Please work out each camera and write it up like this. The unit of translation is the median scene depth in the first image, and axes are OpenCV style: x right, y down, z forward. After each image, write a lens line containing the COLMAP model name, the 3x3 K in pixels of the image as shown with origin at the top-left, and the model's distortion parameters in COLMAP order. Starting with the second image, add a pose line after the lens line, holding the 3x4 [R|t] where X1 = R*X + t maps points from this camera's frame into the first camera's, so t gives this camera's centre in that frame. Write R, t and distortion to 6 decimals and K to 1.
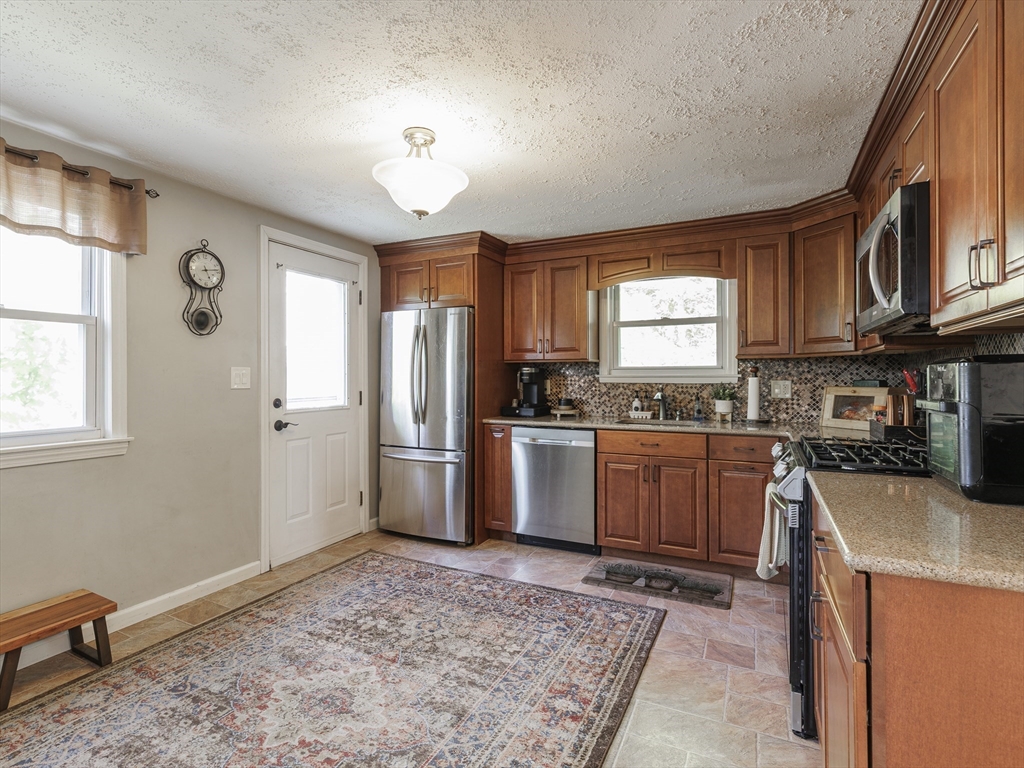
lens RADIAL K [[519.0, 0, 512.0], [0, 519.0, 384.0], [0, 0, 1]] dist [0.001867, 0.000416]
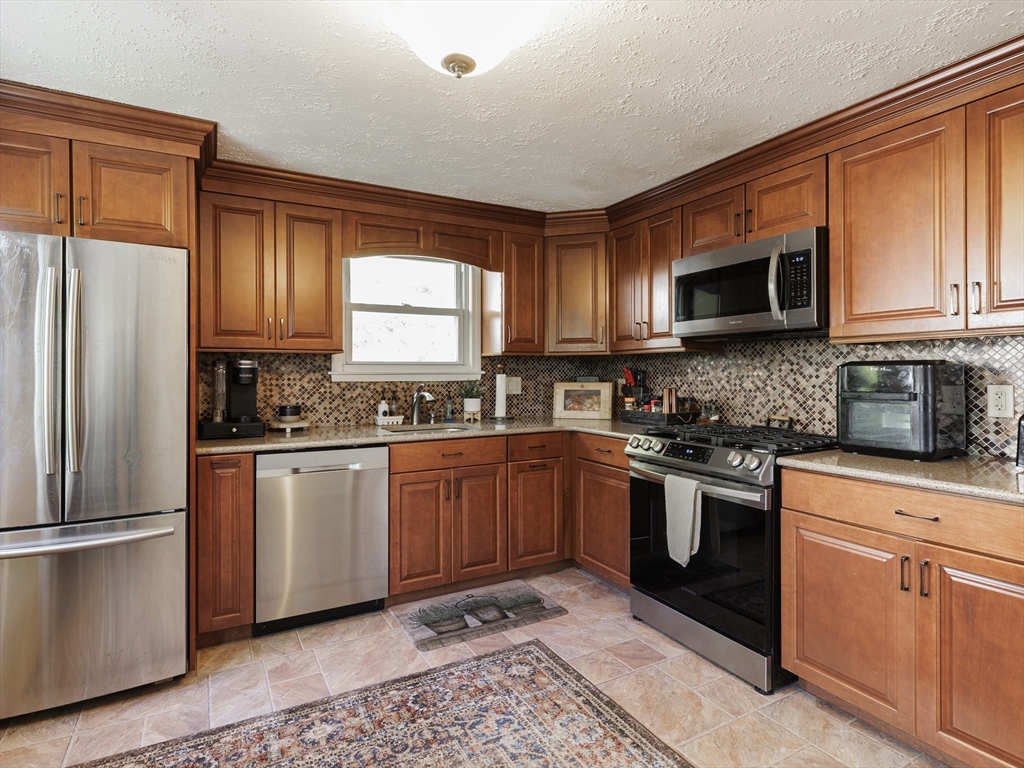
lens RADIAL K [[533.7, 0, 505.8], [0, 533.7, 378.9], [0, 0, 1]] dist [0.000405, -0.000199]
pose [[0.583830, -0.010838, 0.811804, -0.389702], [0.011910, 0.999918, 0.004784, -0.009302], [-0.811789, 0.006875, 0.583911, 0.429719]]
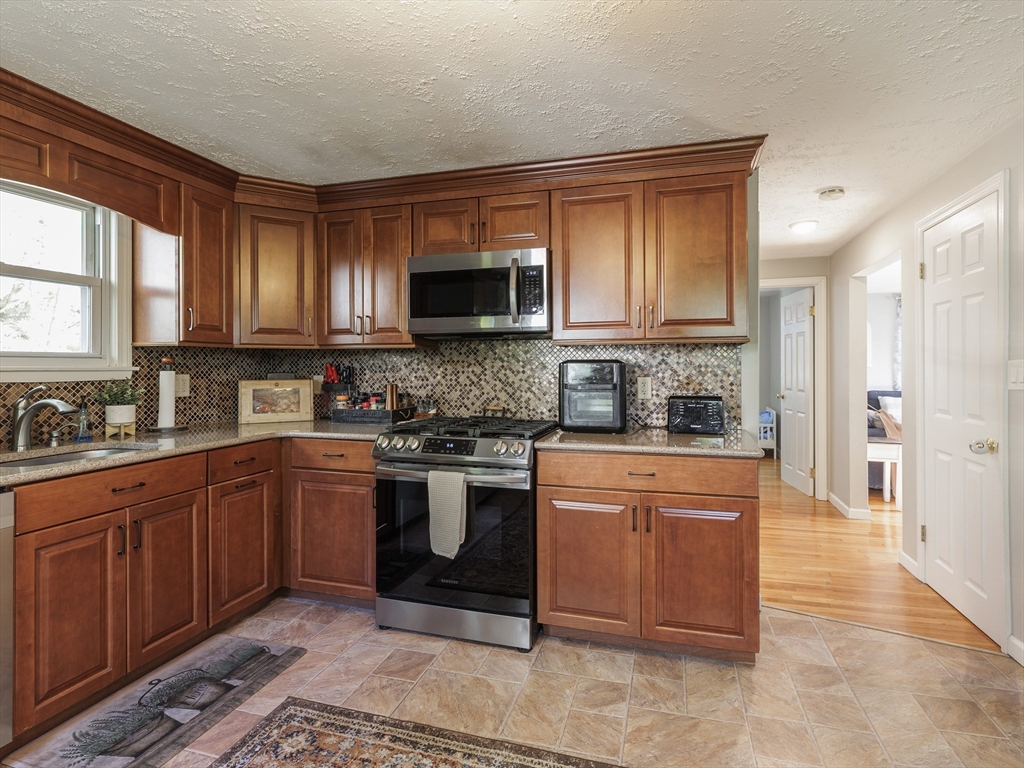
lens RADIAL K [[511.2, 0, 529.5], [0, 511.2, 370.6], [0, 0, 1]] dist [0.000074, -0.000206]
pose [[-0.166578, -0.005249, 0.986014, -0.377900], [0.013710, 0.999877, 0.007639, -0.012770], [-0.985933, 0.014791, -0.166485, 0.659633]]
